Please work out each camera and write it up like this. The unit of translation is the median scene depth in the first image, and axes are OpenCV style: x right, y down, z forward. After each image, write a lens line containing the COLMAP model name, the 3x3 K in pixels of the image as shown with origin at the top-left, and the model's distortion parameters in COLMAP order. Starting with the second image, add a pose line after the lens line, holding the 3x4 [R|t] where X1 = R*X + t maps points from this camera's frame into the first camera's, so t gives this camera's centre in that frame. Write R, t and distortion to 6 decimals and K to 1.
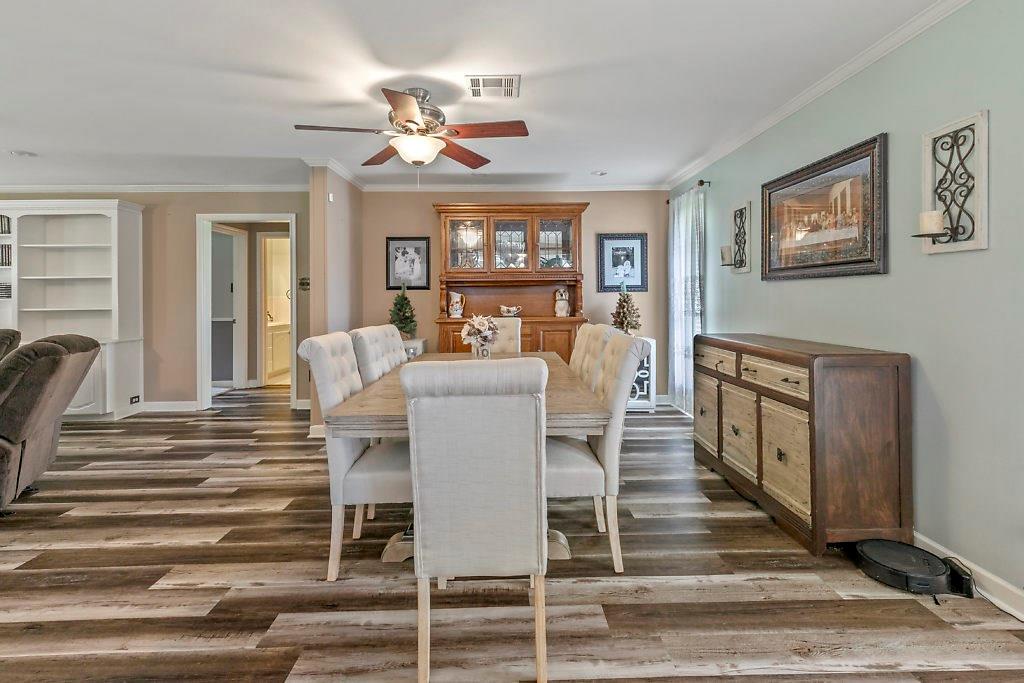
lens RADIAL K [[474.1, 0, 501.1], [0, 474.1, 299.2], [0, 0, 1]] dist [0.002780, -0.000296]
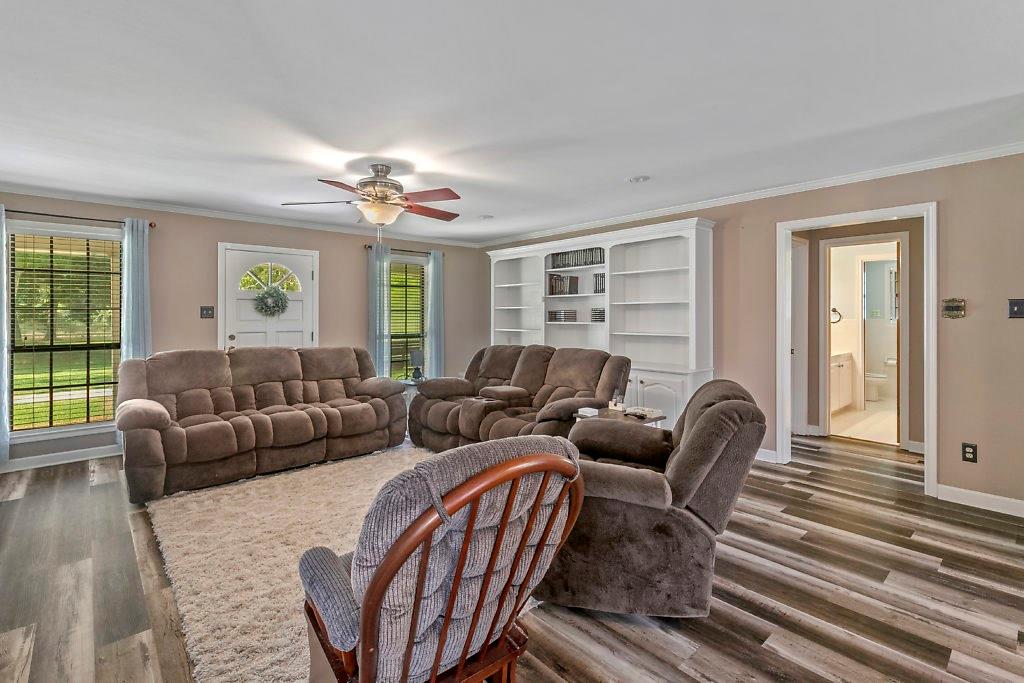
lens RADIAL K [[474.1, 0, 515.0], [0, 474.1, 316.1], [0, 0, 1]] dist [0.002780, -0.000296]
pose [[0.648189, 0.011378, -0.761395, -0.499218], [-0.007530, 0.999935, 0.008532, -0.035646], [0.761443, 0.000203, 0.648232, 0.198887]]
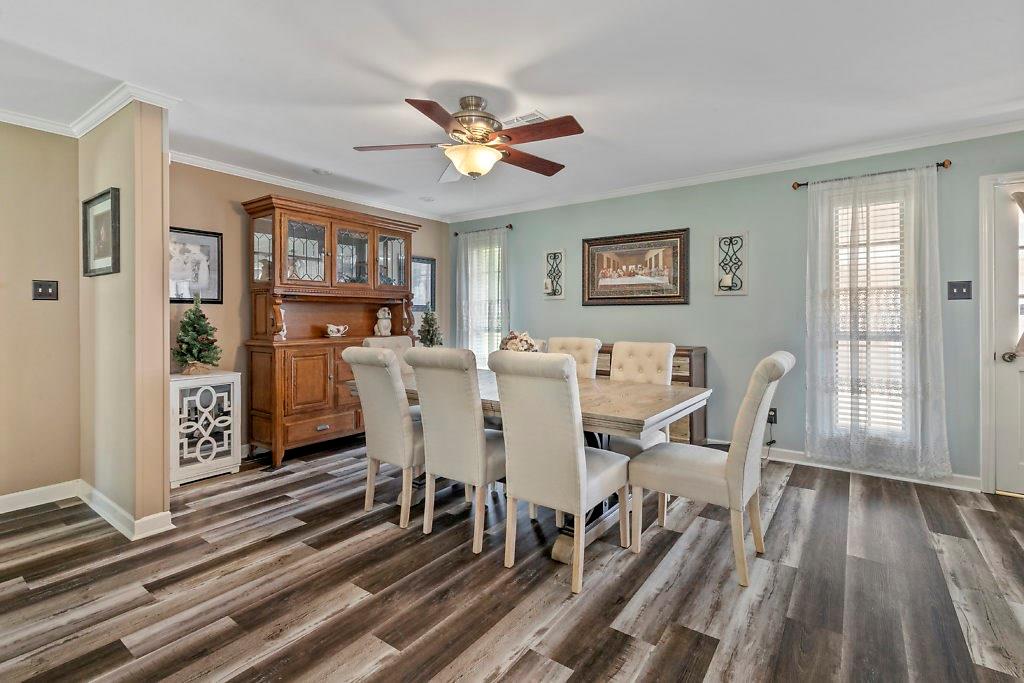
lens RADIAL K [[474.1, 0, 514.0], [0, 474.1, 315.7], [0, 0, 1]] dist [0.002780, -0.000296]
pose [[0.609401, 0.009176, 0.792809, -0.747256], [-0.002220, 0.999949, -0.009868, 0.007037], [-0.792859, 0.004254, 0.609390, 0.291714]]
